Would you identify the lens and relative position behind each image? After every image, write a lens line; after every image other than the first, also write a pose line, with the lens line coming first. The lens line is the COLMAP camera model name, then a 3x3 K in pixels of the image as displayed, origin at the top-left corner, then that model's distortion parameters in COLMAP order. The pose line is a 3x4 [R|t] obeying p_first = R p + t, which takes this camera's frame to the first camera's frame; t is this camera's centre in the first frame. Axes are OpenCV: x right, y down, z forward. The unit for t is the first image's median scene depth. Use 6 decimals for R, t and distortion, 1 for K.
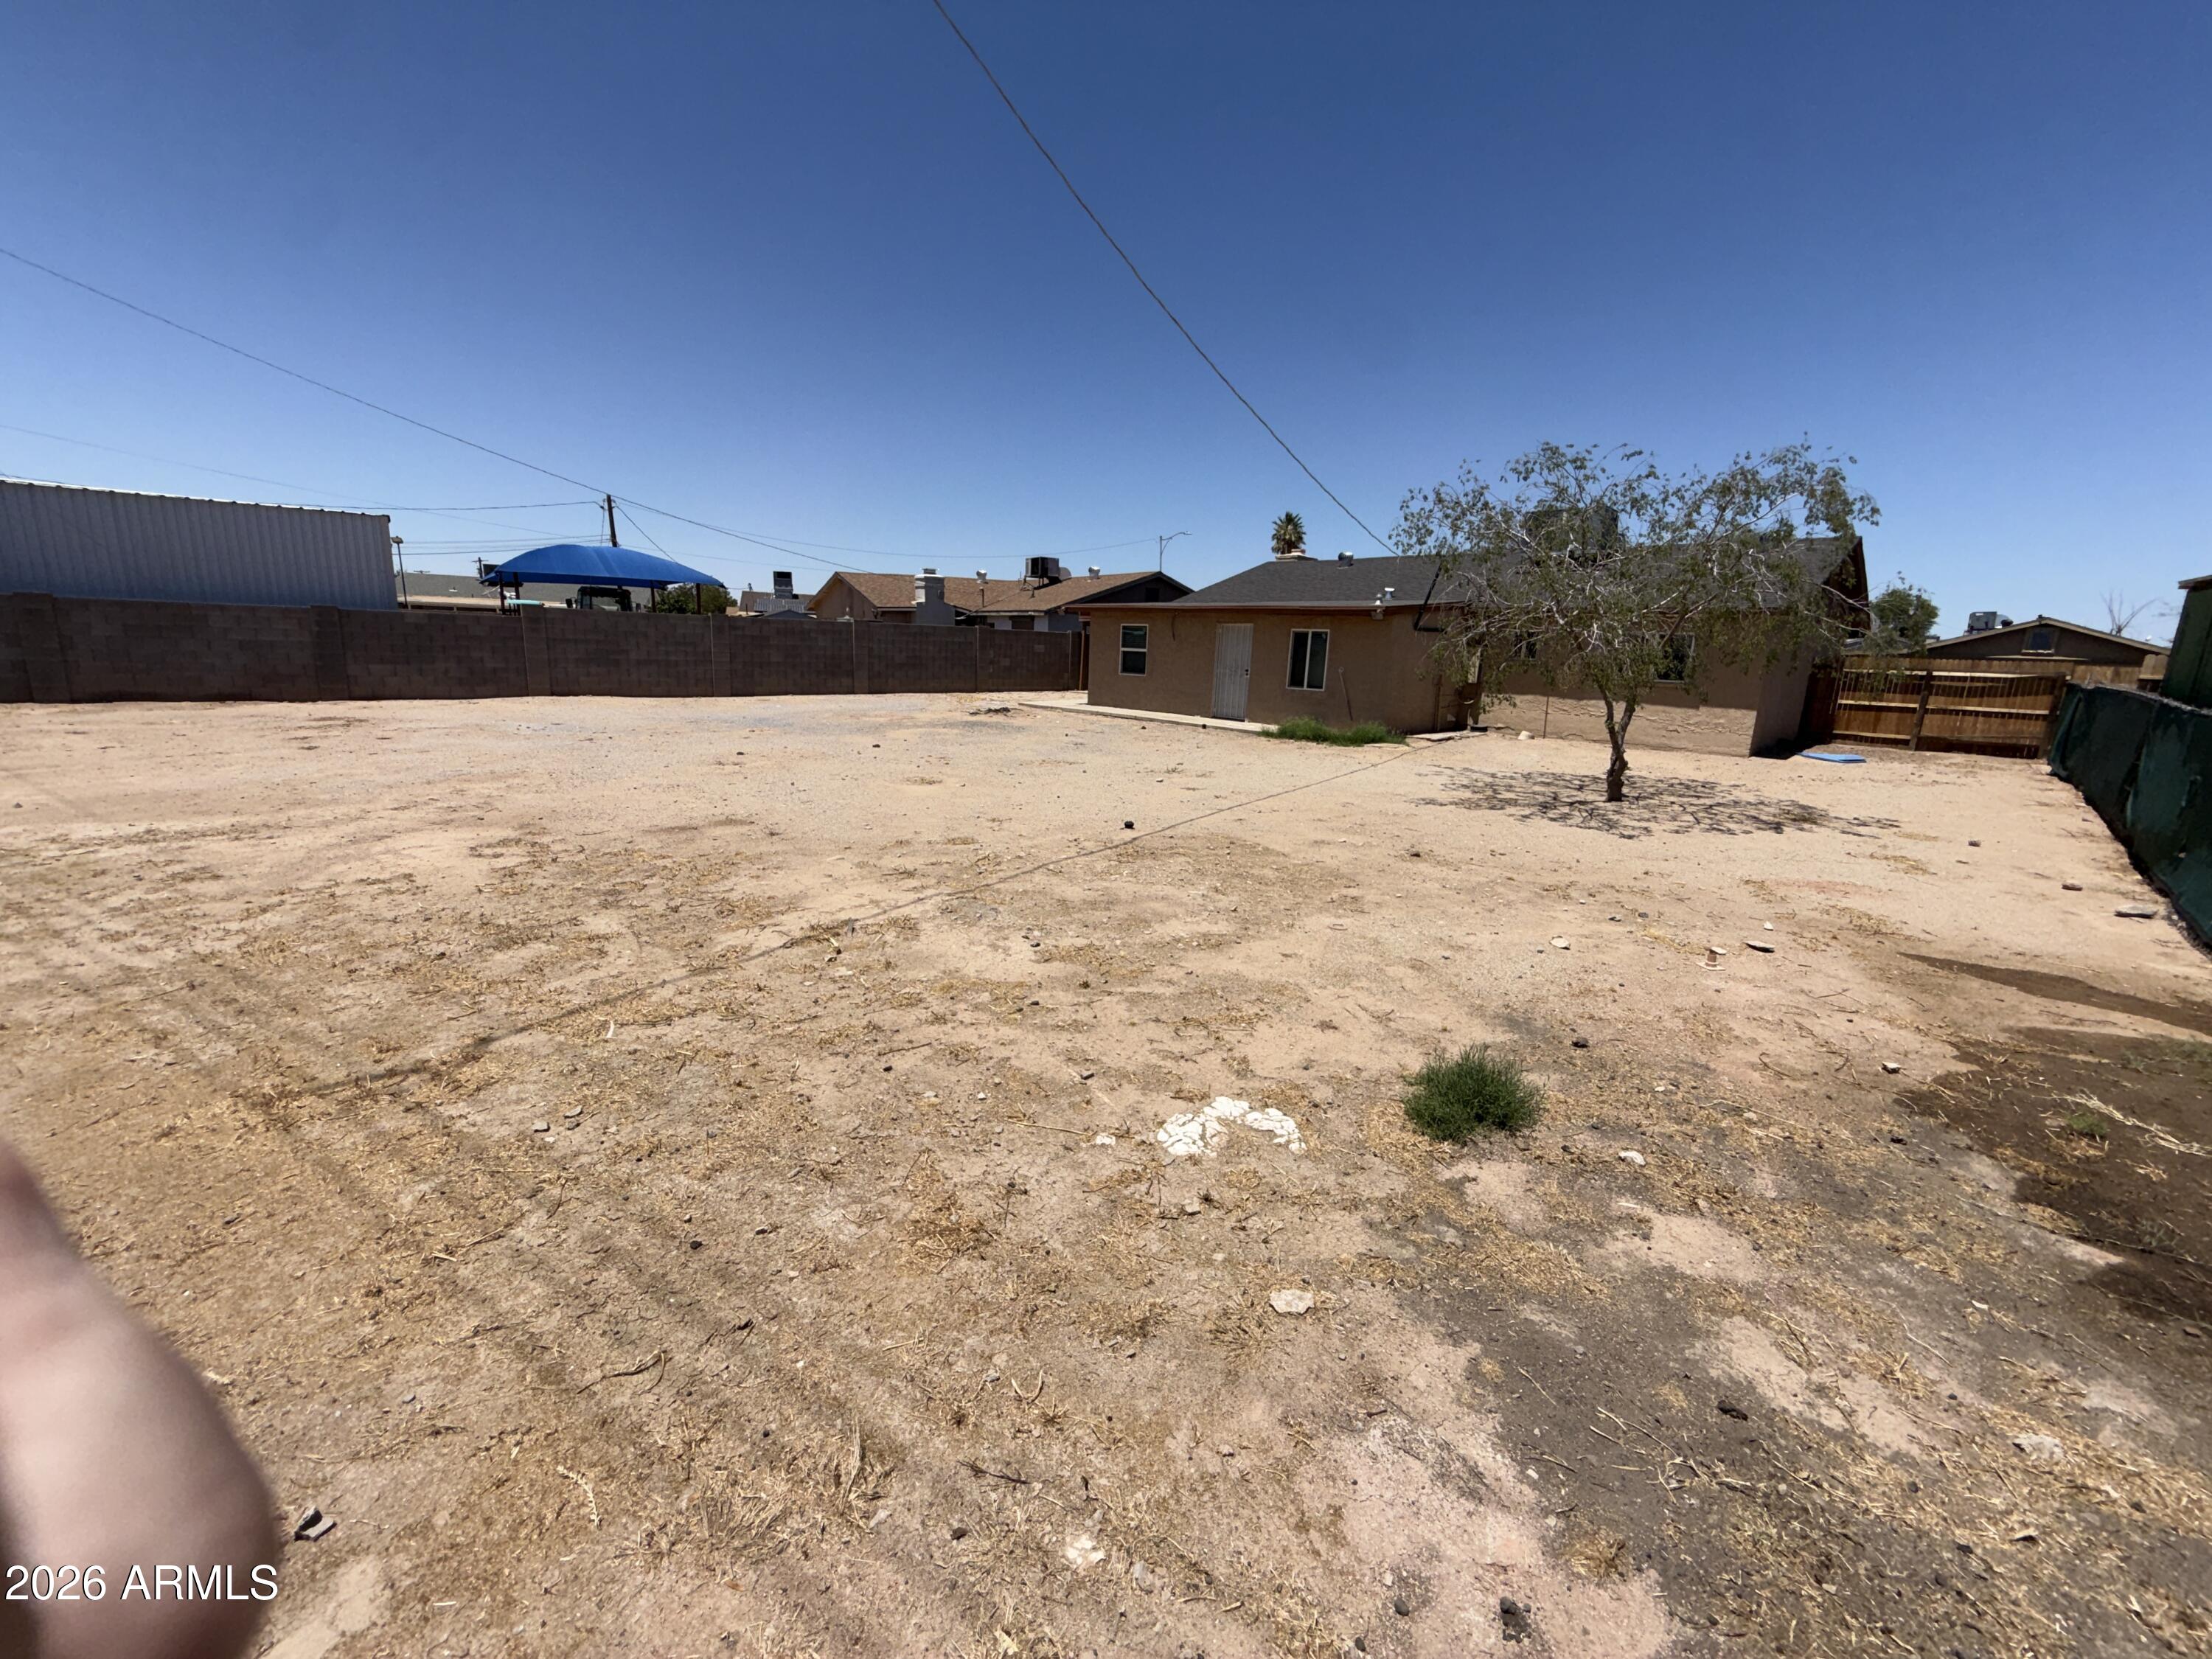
lens RADIAL K [[886.6, 0, 1099.7], [0, 886.6, 823.0], [0, 0, 1]] dist [0.001845, 0.000256]
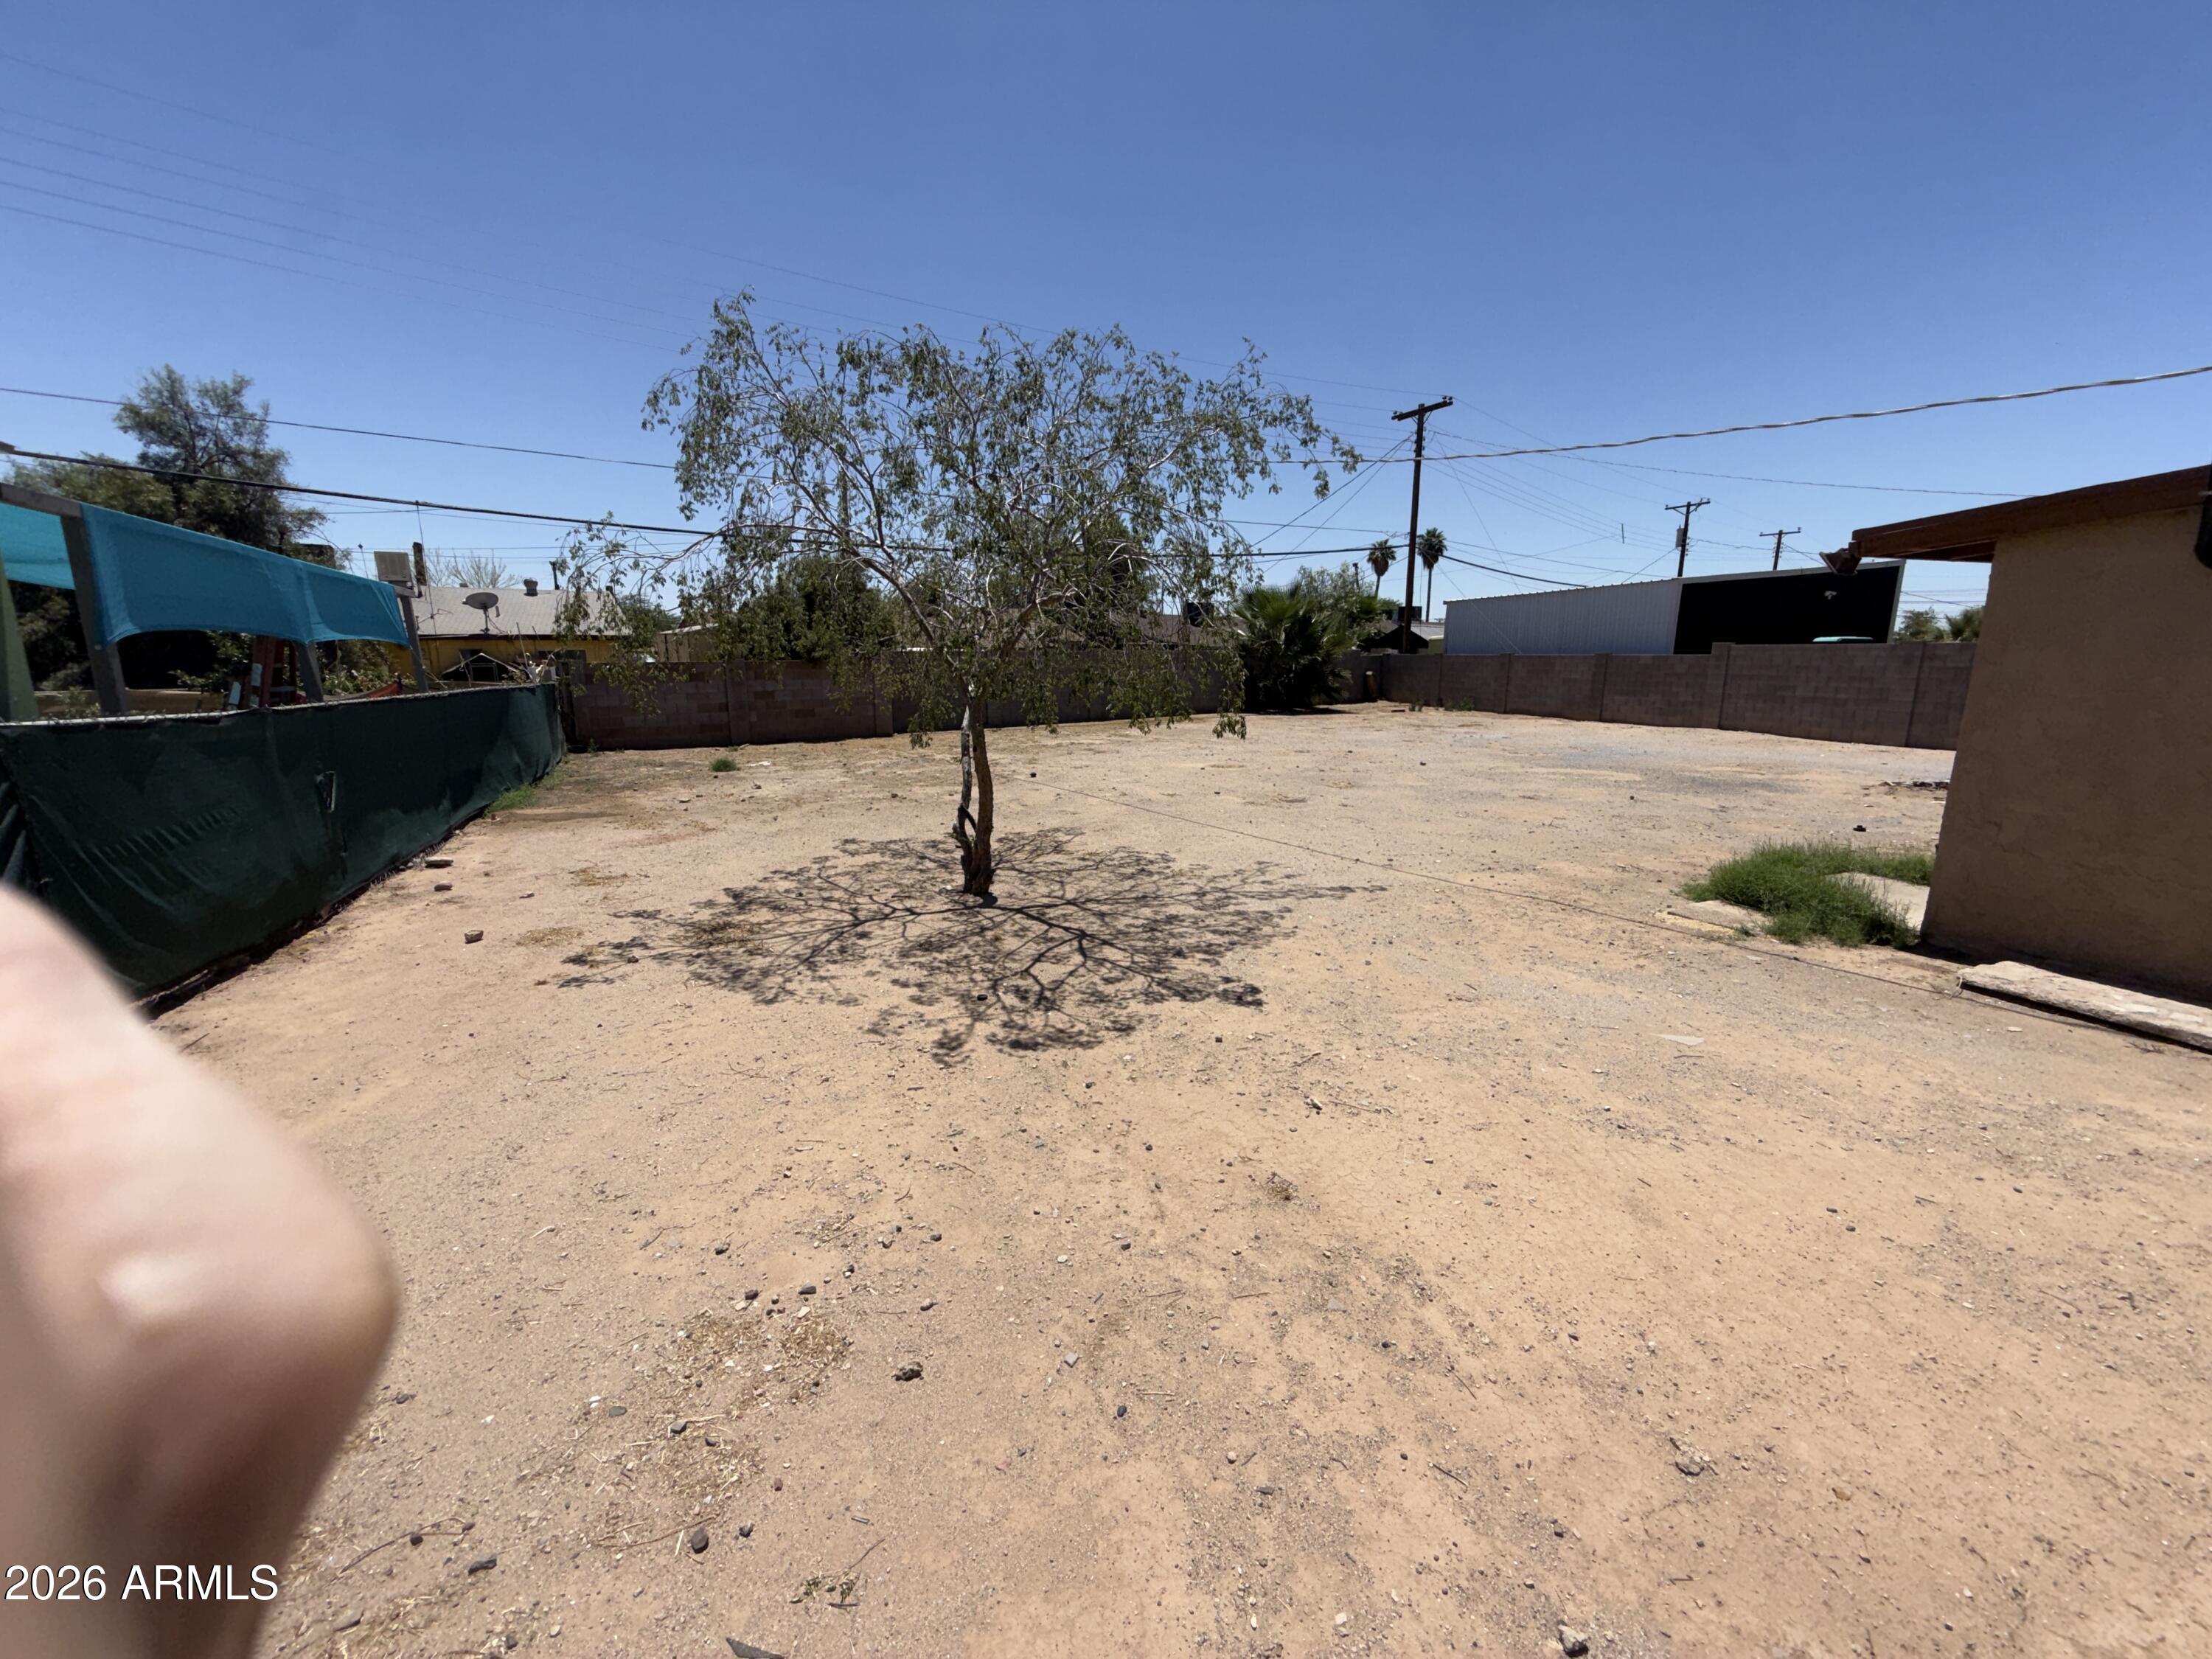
lens RADIAL K [[886.6, 0, 1096.6], [0, 886.6, 838.0], [0, 0, 1]] dist [0.001845, 0.000256]
pose [[-0.404305, 0.147468, -0.902657, 3.294536], [-0.194271, 0.950550, 0.242307, -0.679395], [0.893754, 0.273326, -0.355664, 3.859098]]
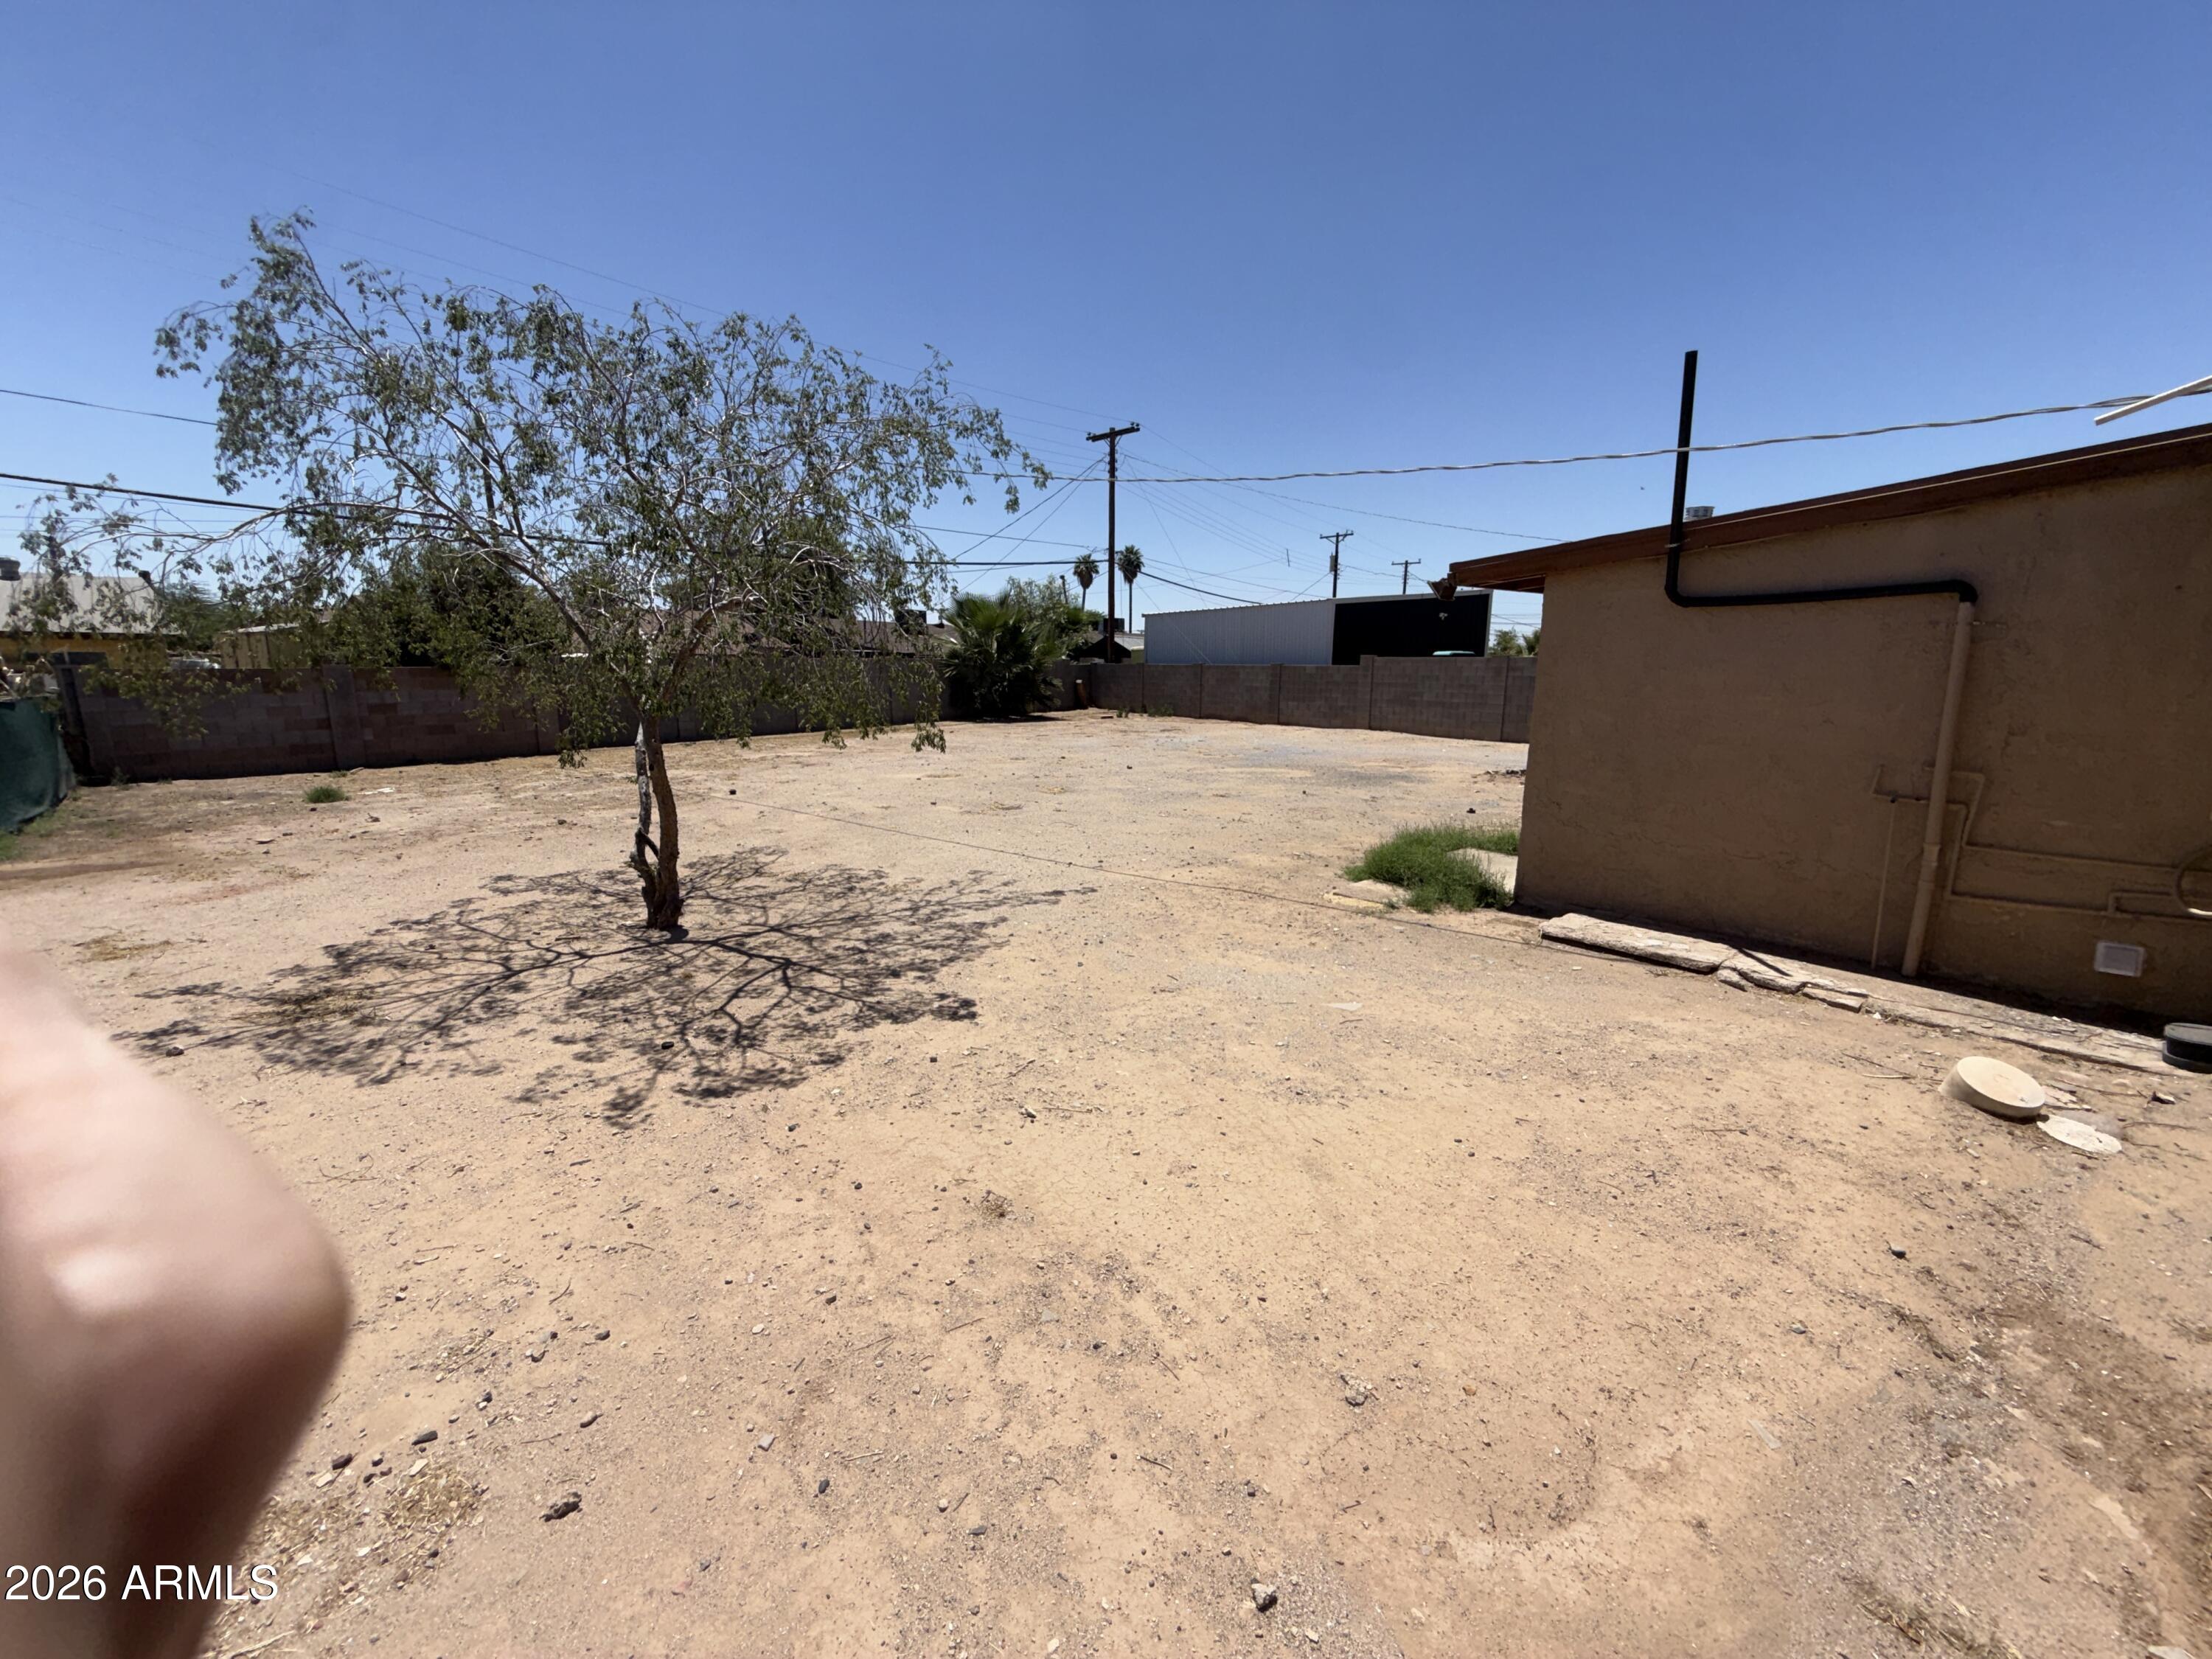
lens RADIAL K [[886.6, 0, 1097.8], [0, 886.6, 838.5], [0, 0, 1]] dist [0.001845, 0.000256]
pose [[-0.105726, 0.154375, -0.982339, 3.266955], [-0.204286, 0.963433, 0.173391, -0.688942], [0.973185, 0.219010, -0.070323, 3.883361]]
